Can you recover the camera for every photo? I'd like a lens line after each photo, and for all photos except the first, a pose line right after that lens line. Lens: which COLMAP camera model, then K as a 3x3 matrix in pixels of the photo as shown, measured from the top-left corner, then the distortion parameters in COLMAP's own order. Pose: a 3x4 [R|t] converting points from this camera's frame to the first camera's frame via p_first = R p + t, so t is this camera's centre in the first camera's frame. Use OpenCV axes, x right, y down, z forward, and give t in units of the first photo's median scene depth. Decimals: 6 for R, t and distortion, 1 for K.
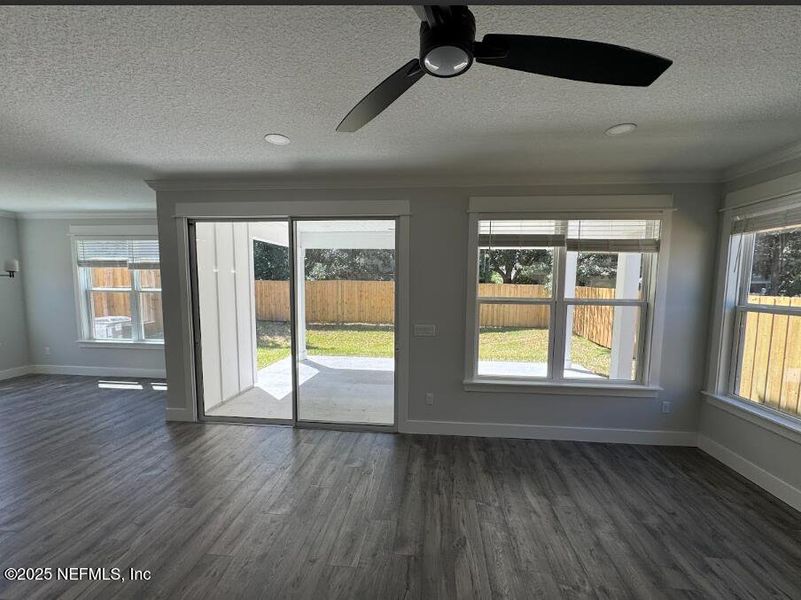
lens RADIAL K [[328.1, 0, 409.8], [0, 328.1, 309.8], [0, 0, 1]] dist [0.001286, 0.000155]
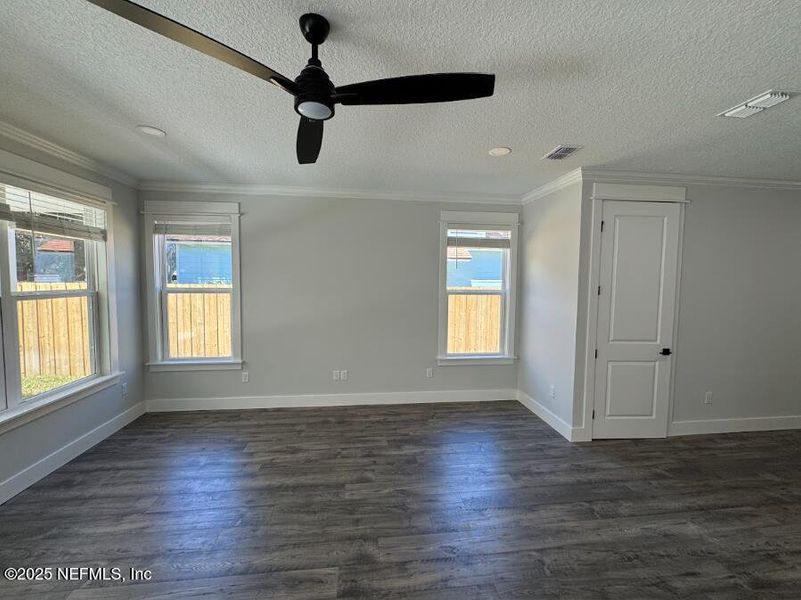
lens RADIAL K [[328.1, 0, 393.6], [0, 328.1, 292.4], [0, 0, 1]] dist [0.001286, 0.000155]
pose [[-0.175881, -0.058827, 0.982652, -0.420291], [0.078656, 0.994182, 0.073595, -0.023705], [-0.981264, 0.090235, -0.170231, 0.312325]]
